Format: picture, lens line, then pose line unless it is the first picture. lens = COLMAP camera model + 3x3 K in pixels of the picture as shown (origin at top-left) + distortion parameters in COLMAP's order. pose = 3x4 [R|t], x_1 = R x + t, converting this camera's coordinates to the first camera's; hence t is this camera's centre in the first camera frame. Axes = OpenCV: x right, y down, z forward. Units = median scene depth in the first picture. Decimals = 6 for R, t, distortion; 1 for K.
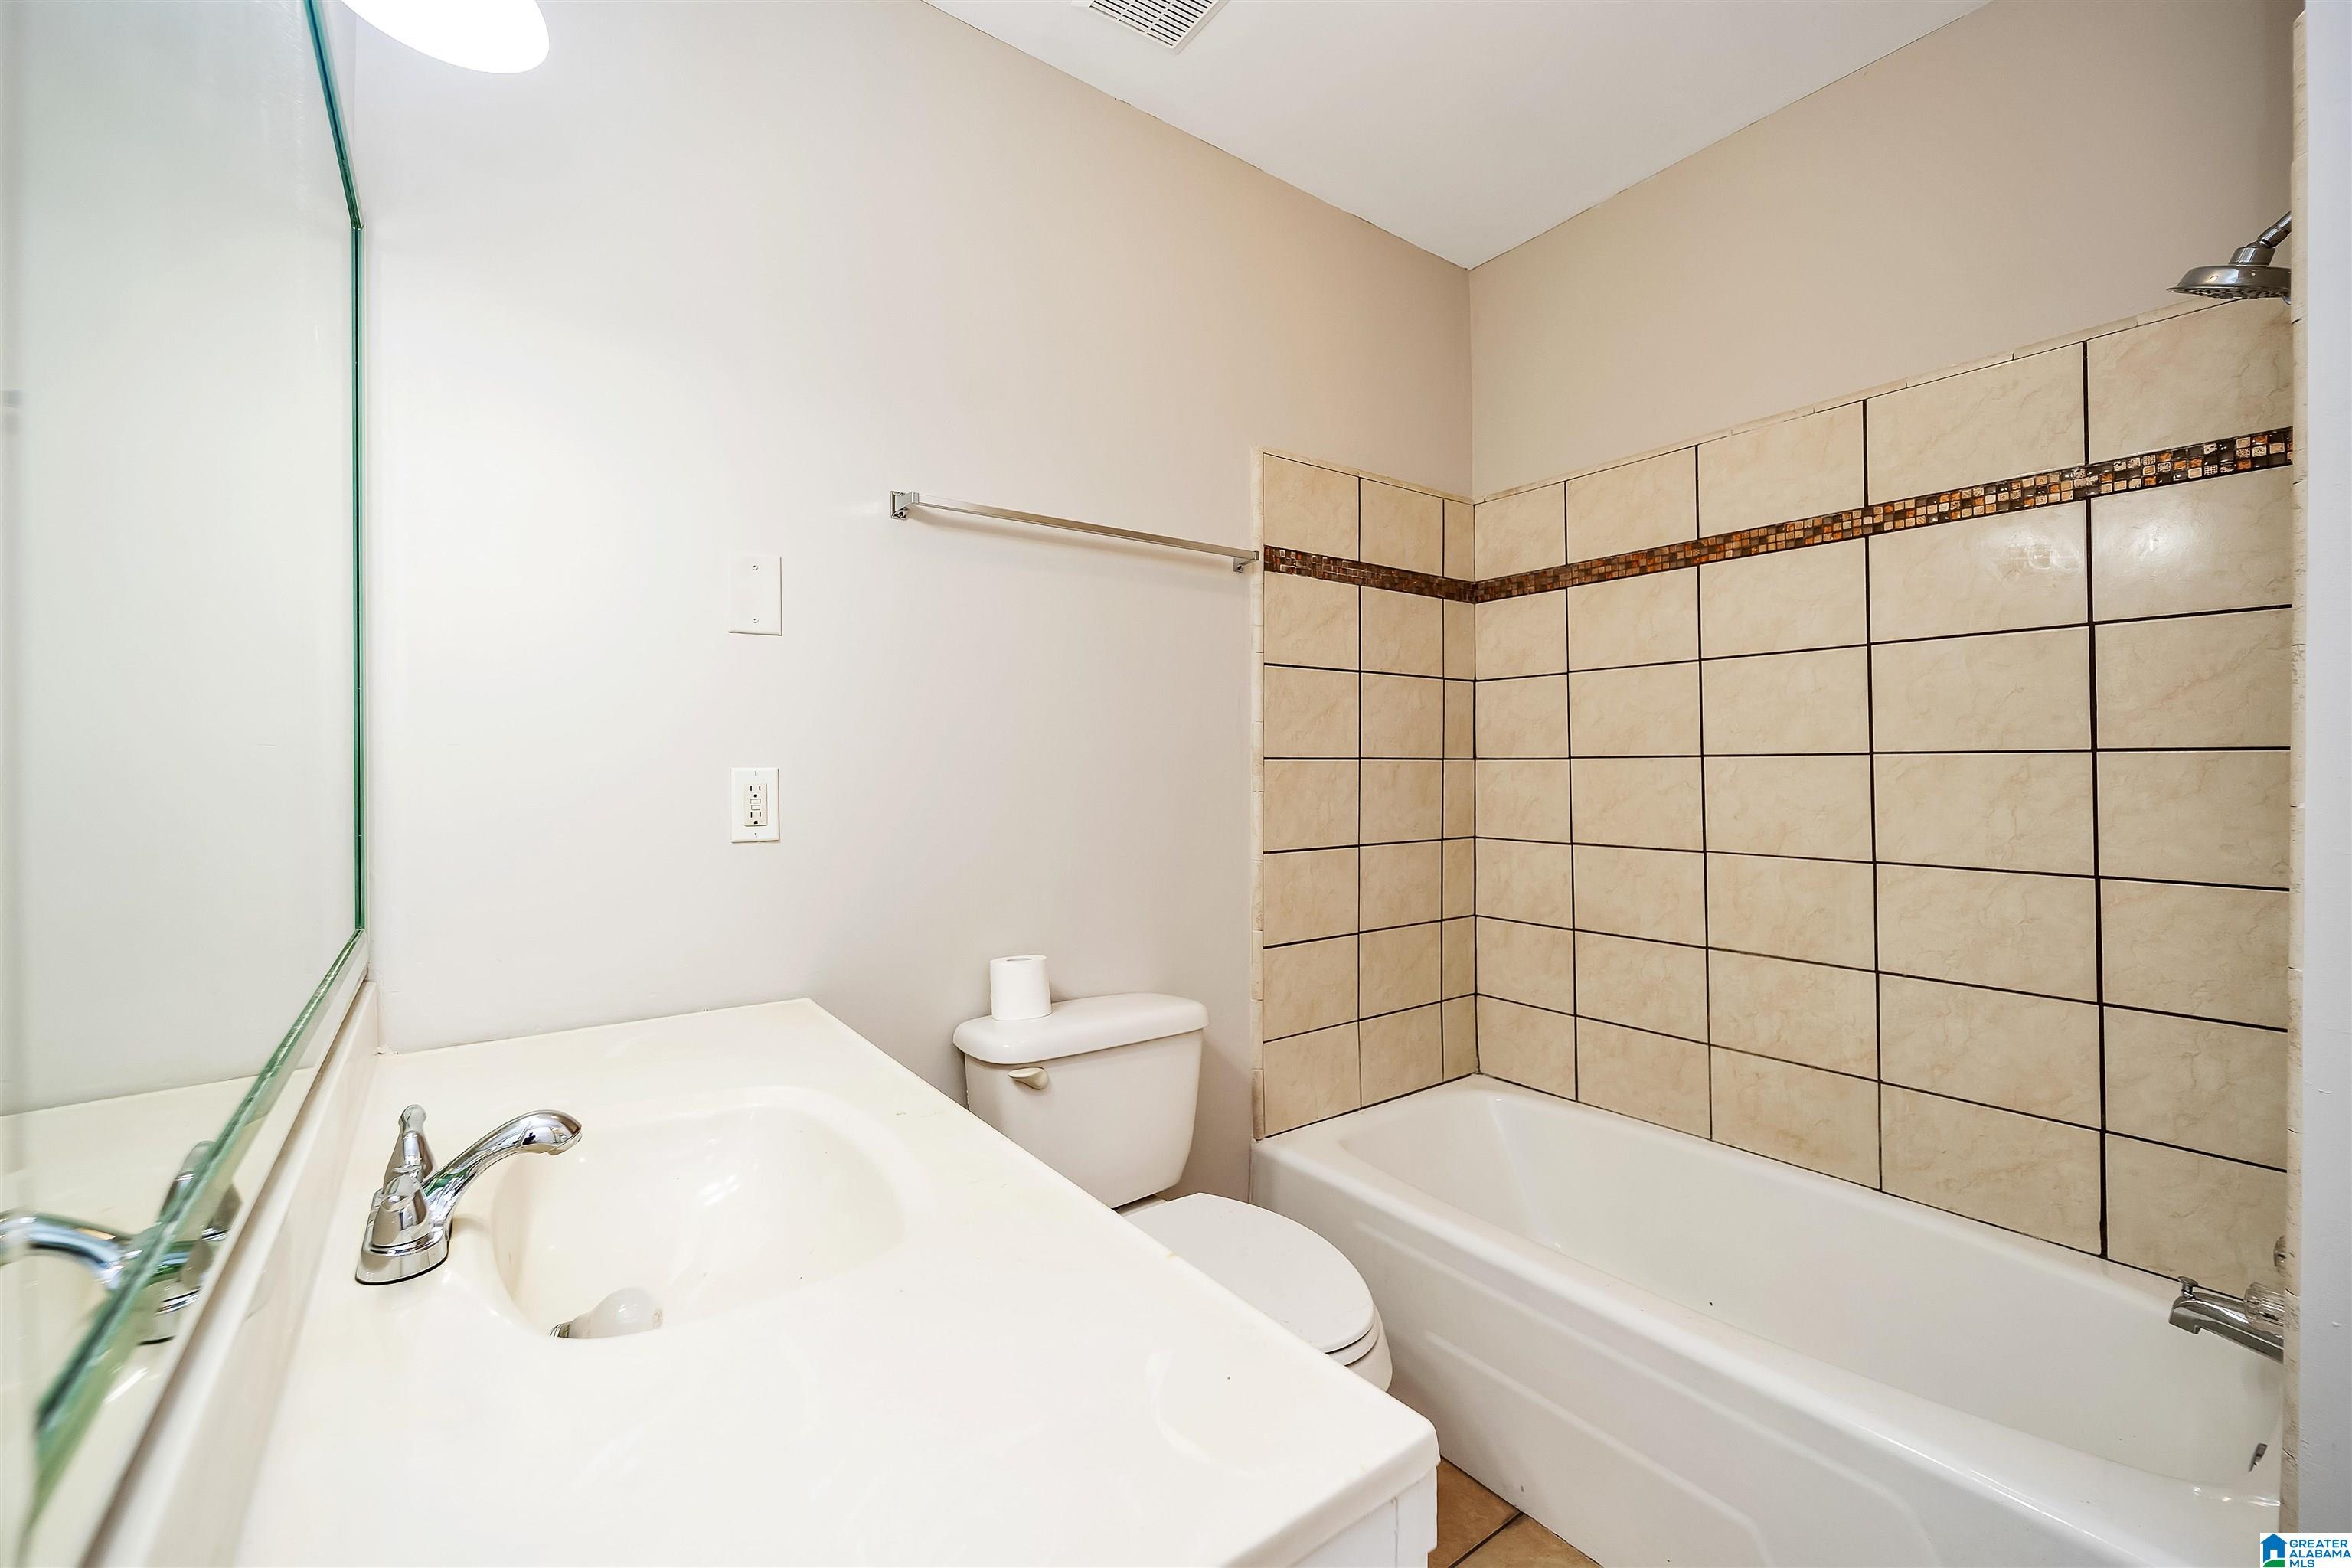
lens RADIAL K [[962.2, 0, 1164.0], [0, 962.2, 765.6], [0, 0, 1]] dist [0.002019, 0.000594]
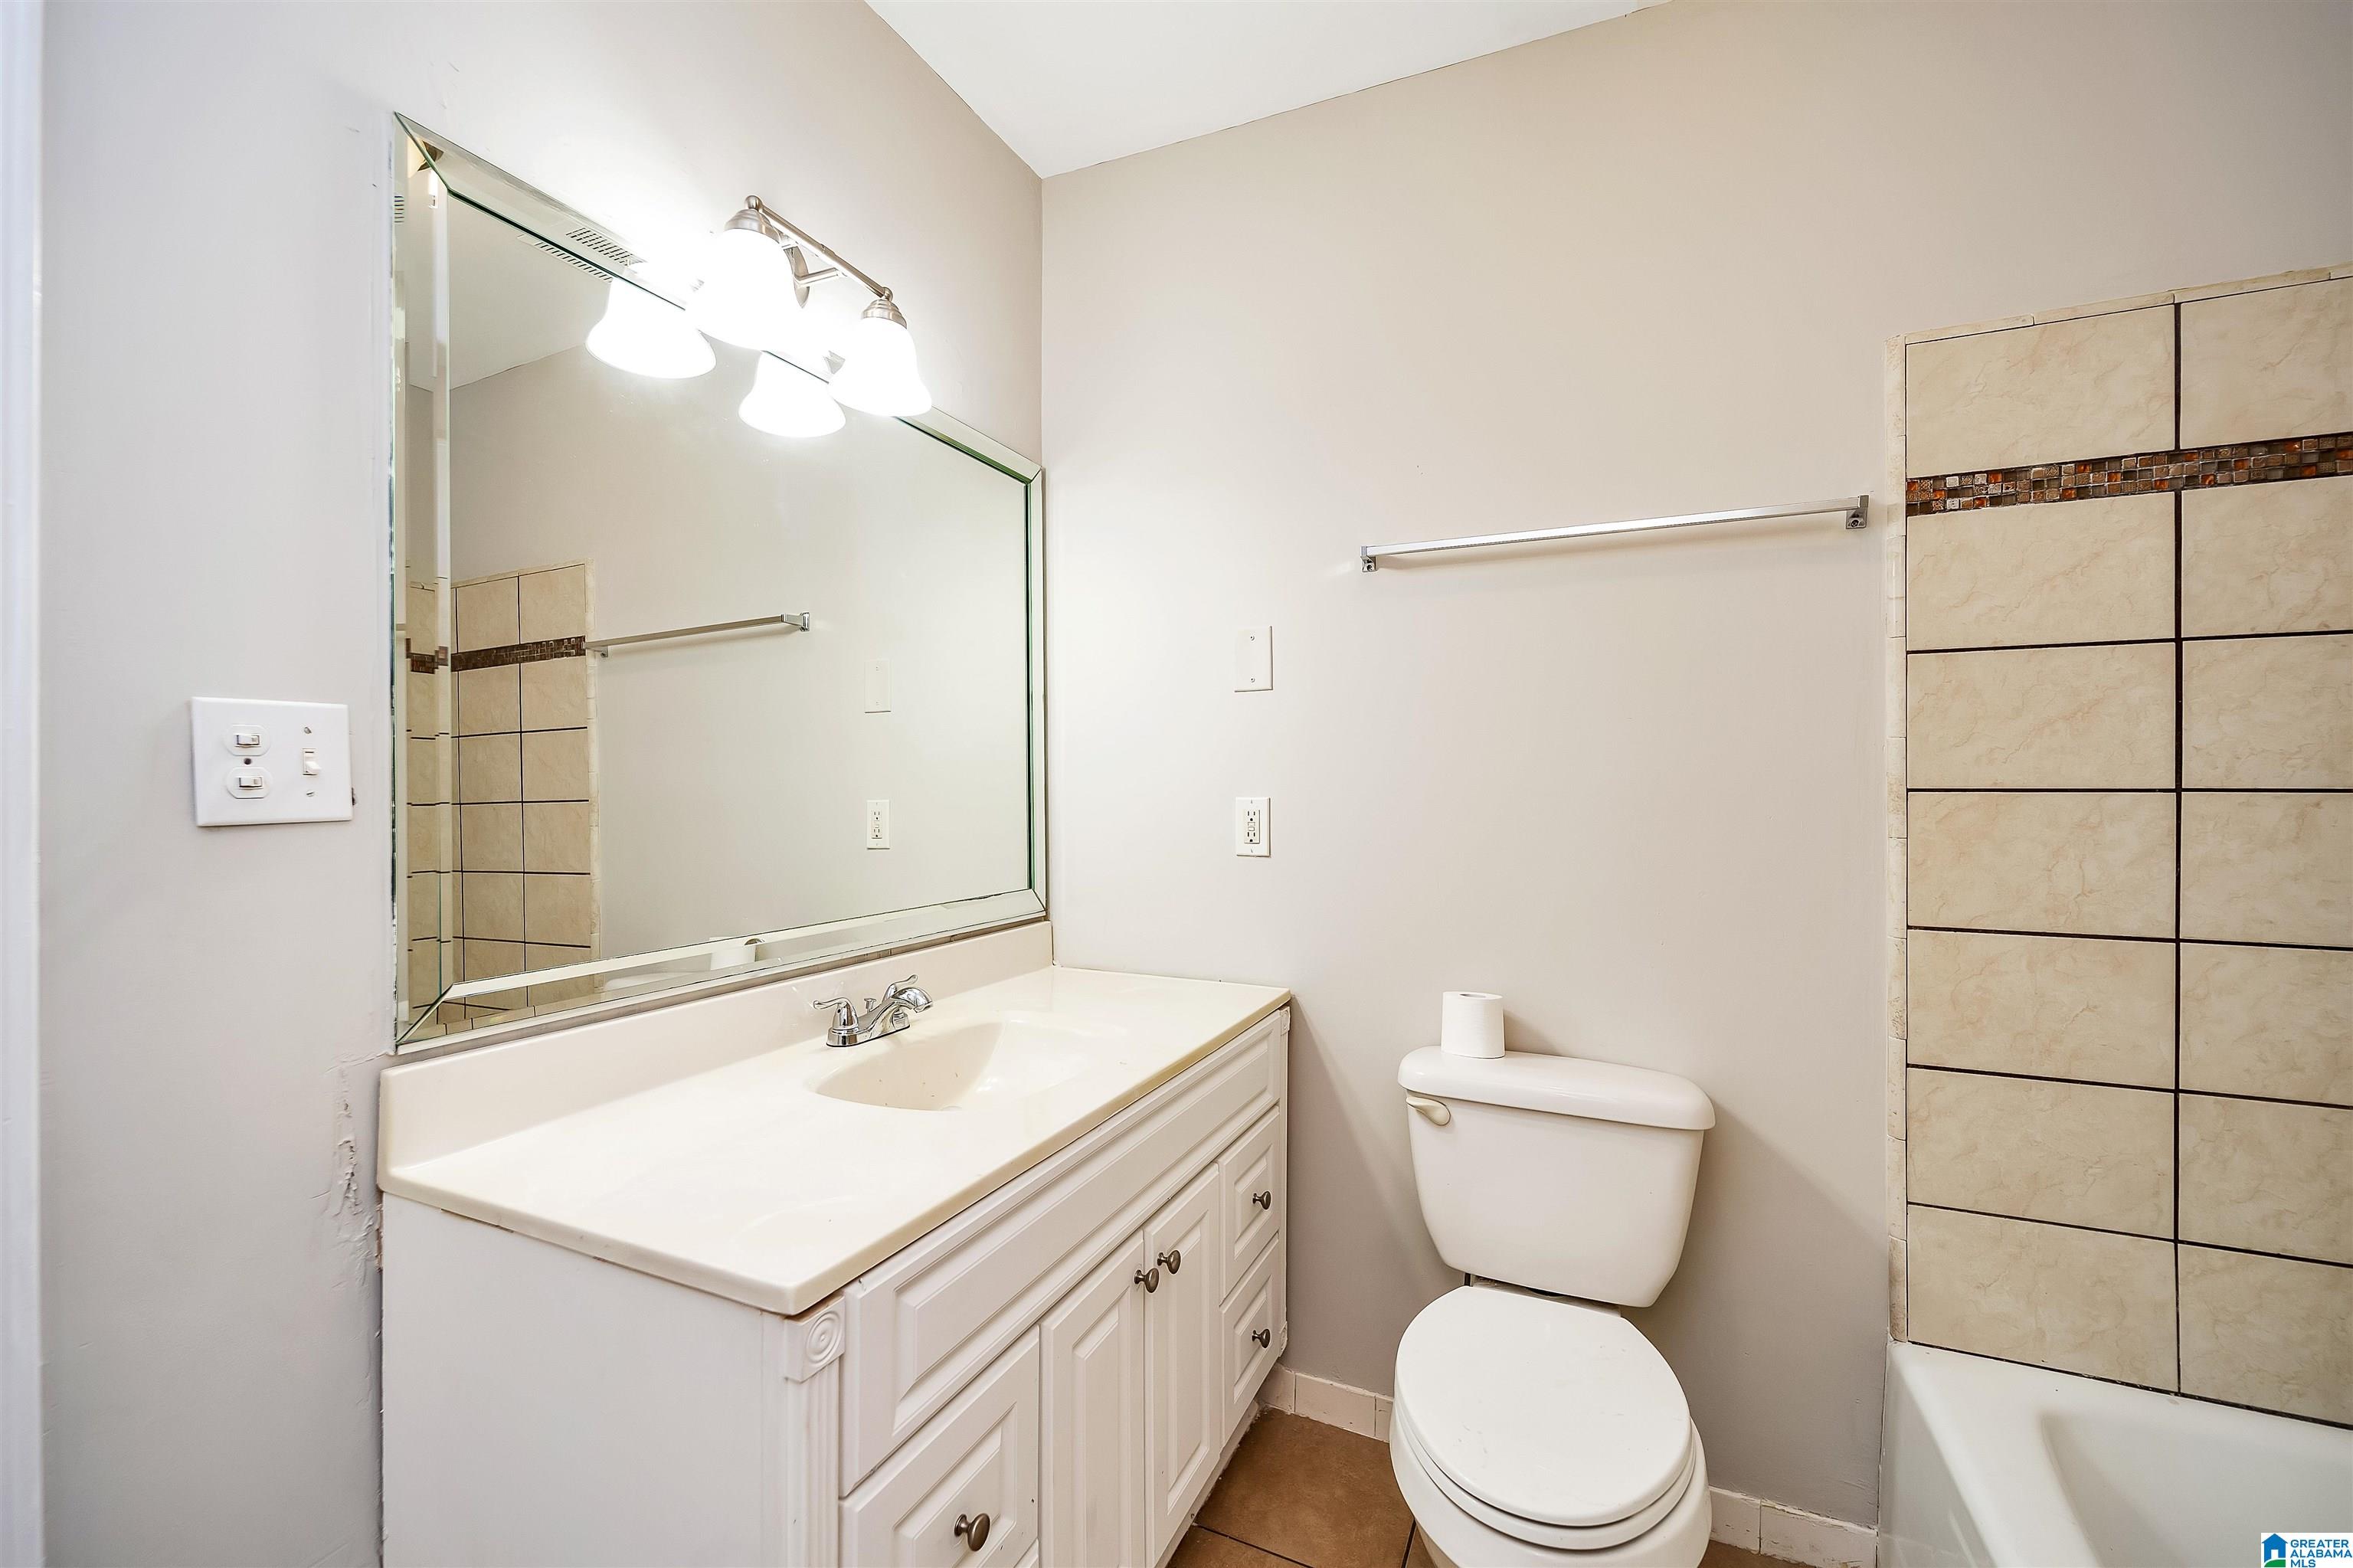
lens RADIAL K [[962.7, 0, 1173.4], [0, 962.7, 792.2], [0, 0, 1]] dist [0.002019, 0.000594]
pose [[0.497553, 0.009096, -0.867386, 0.440494], [-0.002036, 0.999955, 0.009318, -0.011266], [0.867431, -0.002870, 0.497549, 0.203049]]
